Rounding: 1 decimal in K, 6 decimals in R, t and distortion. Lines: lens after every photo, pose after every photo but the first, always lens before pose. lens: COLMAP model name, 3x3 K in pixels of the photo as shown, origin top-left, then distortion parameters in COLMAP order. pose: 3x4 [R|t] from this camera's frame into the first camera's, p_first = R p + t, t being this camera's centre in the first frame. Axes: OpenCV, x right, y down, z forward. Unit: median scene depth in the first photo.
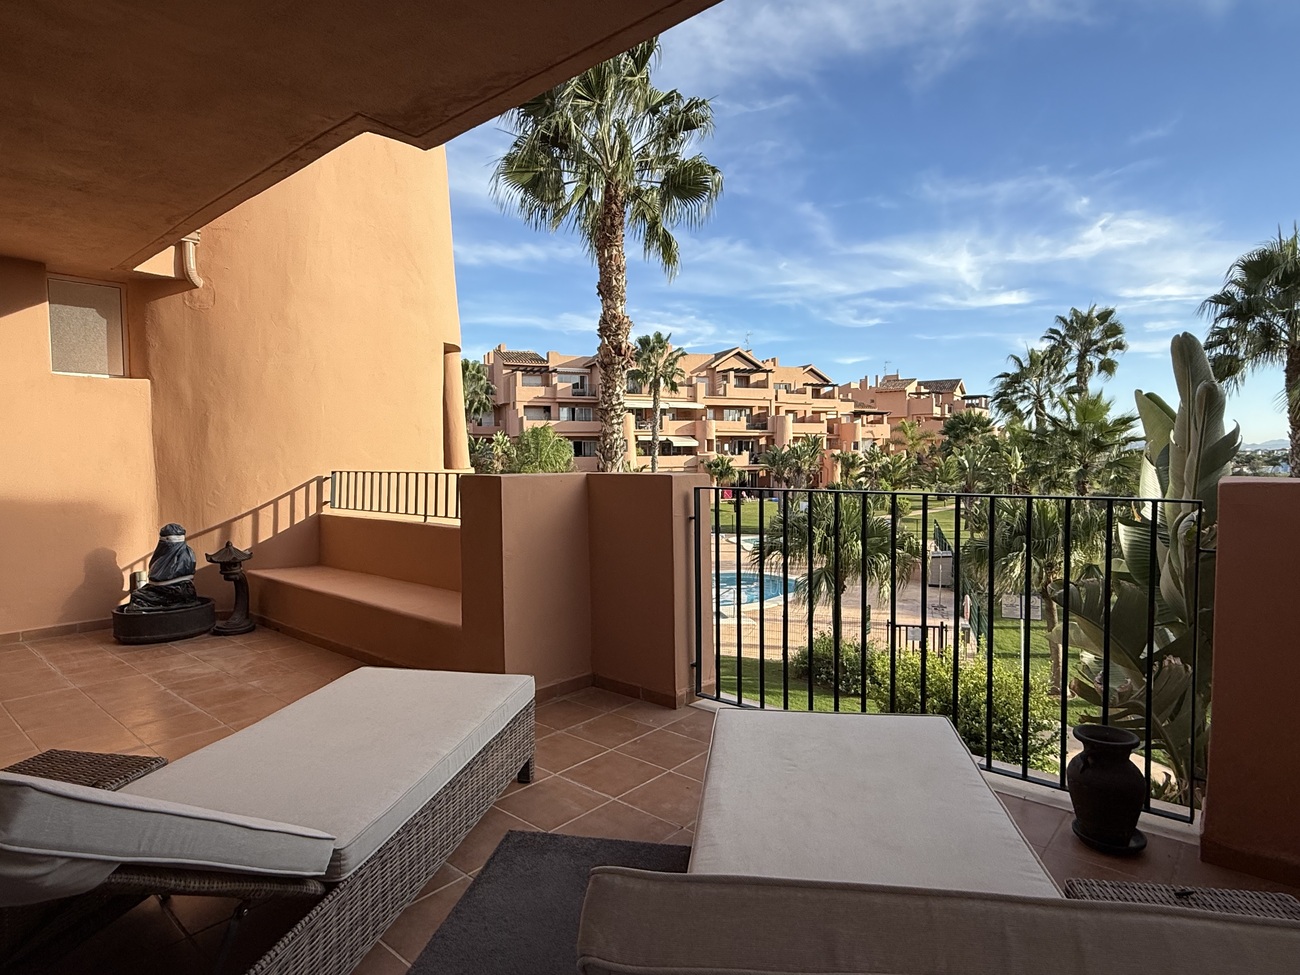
lens RADIAL K [[732.6, 0, 648.4], [0, 732.6, 486.5], [0, 0, 1]] dist [0.001533, -0.002011]
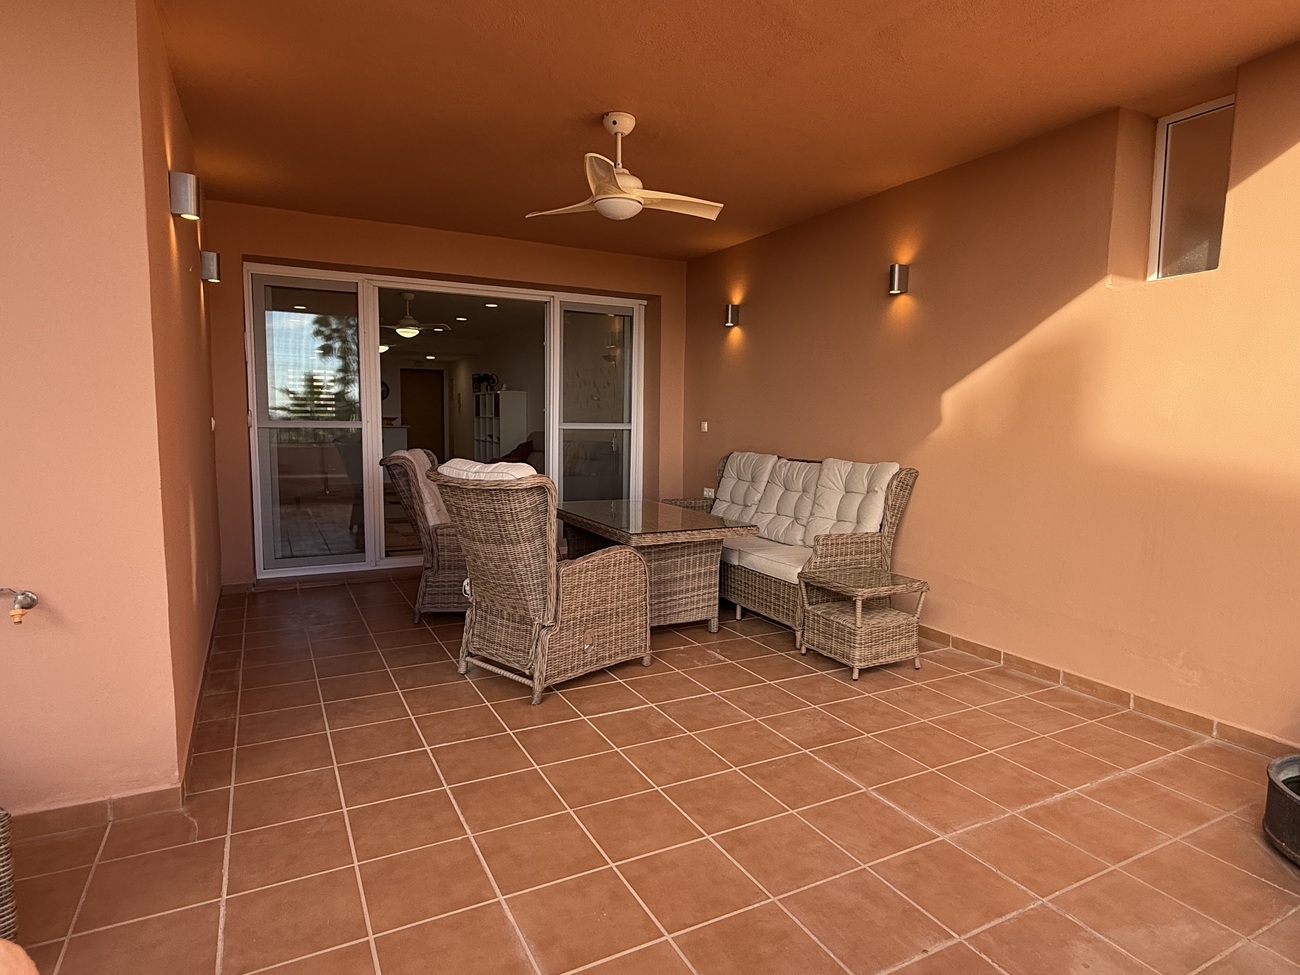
lens RADIAL K [[732.6, 0, 644.3], [0, 732.6, 486.0], [0, 0, 1]] dist [0.001533, -0.002011]
pose [[-0.364605, 0.092428, -0.926564, -0.164693], [-0.049587, 0.991722, 0.118441, -0.030407], [0.929841, 0.089130, -0.357004, 0.732957]]
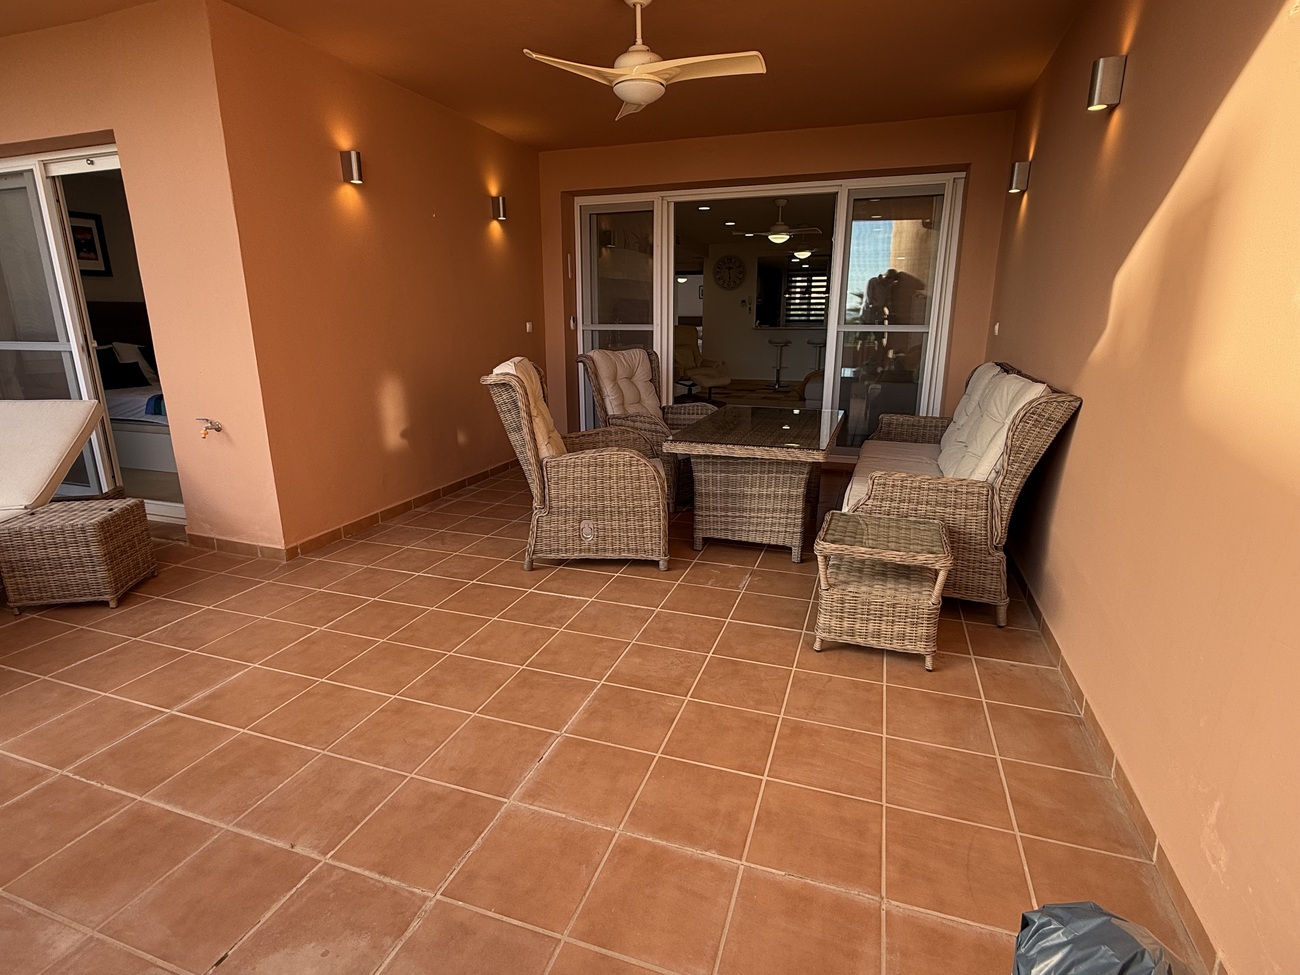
lens RADIAL K [[666.5, 0, 646.1], [0, 666.5, 487.4], [0, 0, 1]] dist [-0.002233, 0.000281]
pose [[-0.928799, 0.102927, -0.356004, -0.554505], [-0.005919, 0.956412, 0.291959, -0.042997], [0.370537, 0.273279, -0.887705, 1.042428]]
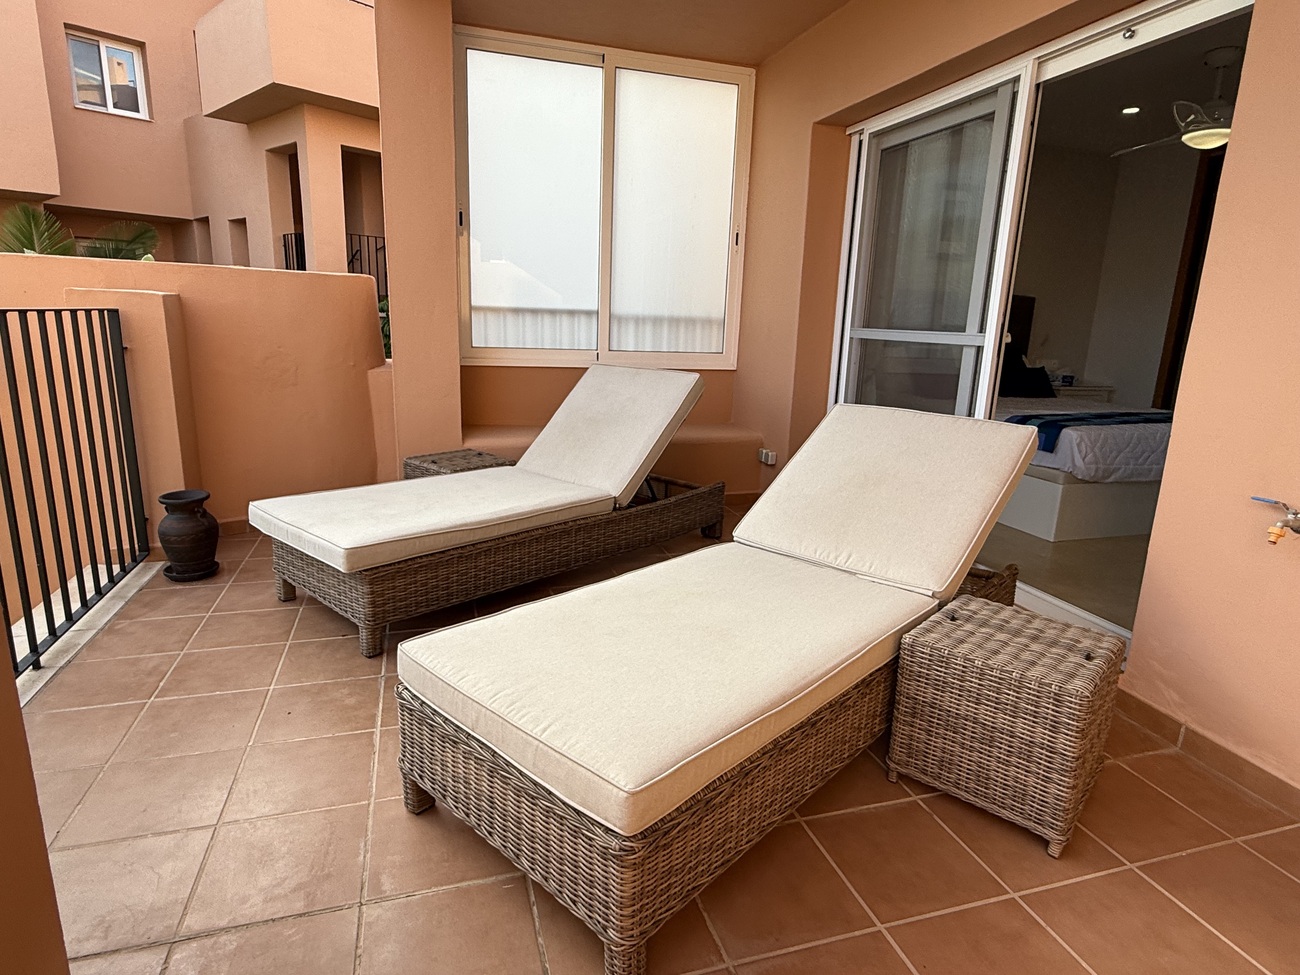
lens RADIAL K [[732.6, 0, 648.9], [0, 732.6, 489.6], [0, 0, 1]] dist [0.001533, -0.002011]
pose [[-0.848823, -0.140005, 0.509803, -0.318754], [-0.003568, 0.965793, 0.259291, -0.005930], [-0.528666, 0.218273, -0.820286, 0.713308]]
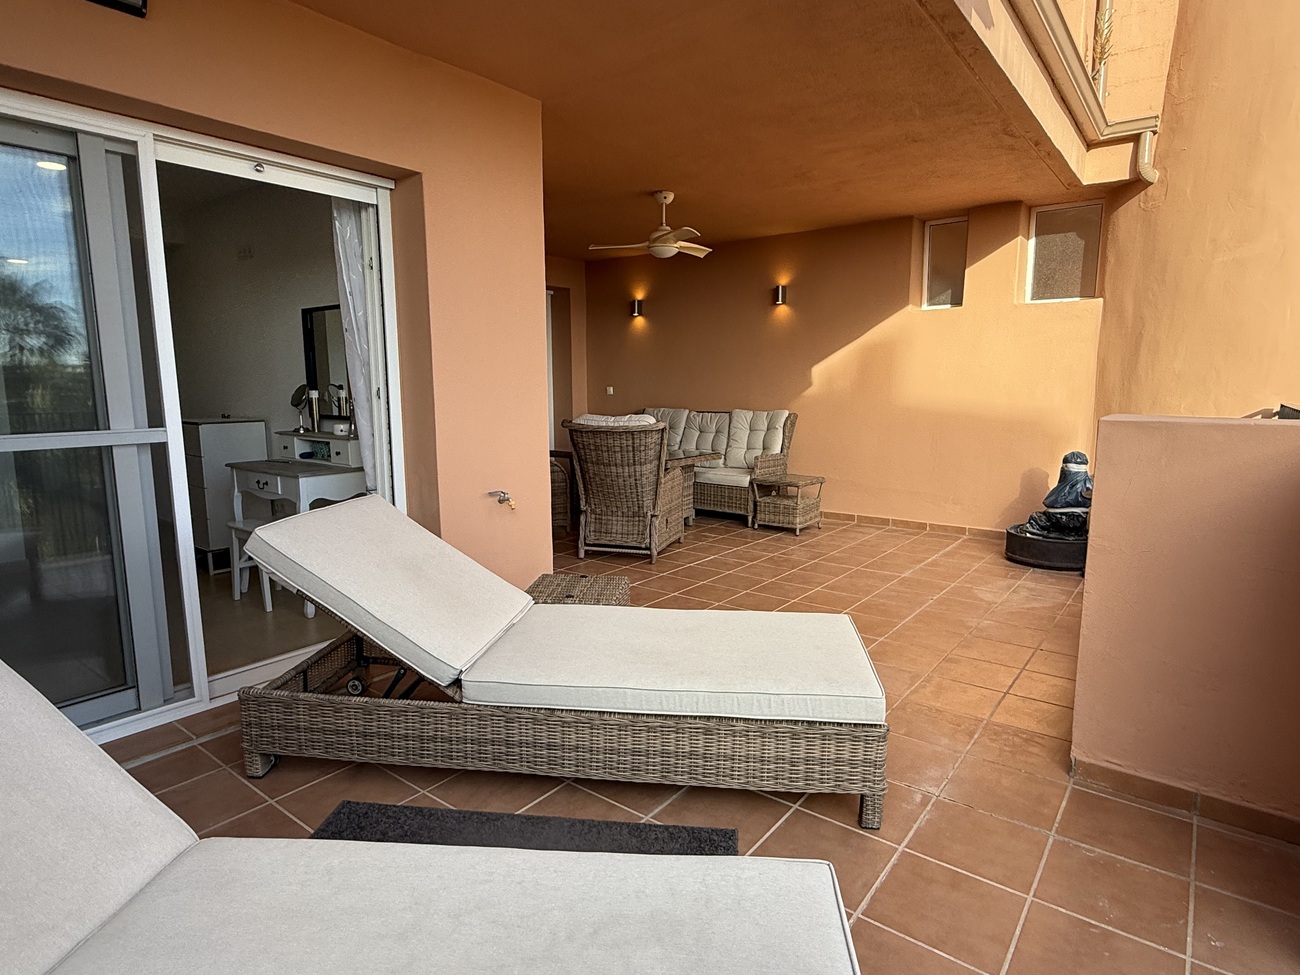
lens RADIAL K [[732.6, 0, 645.6], [0, 732.6, 483.9], [0, 0, 1]] dist [0.001533, -0.002011]
pose [[0.057563, 0.147377, -0.987404, 0.270559], [-0.041226, 0.988551, 0.145144, -0.023257], [0.997490, 0.032352, 0.062980, 0.378766]]
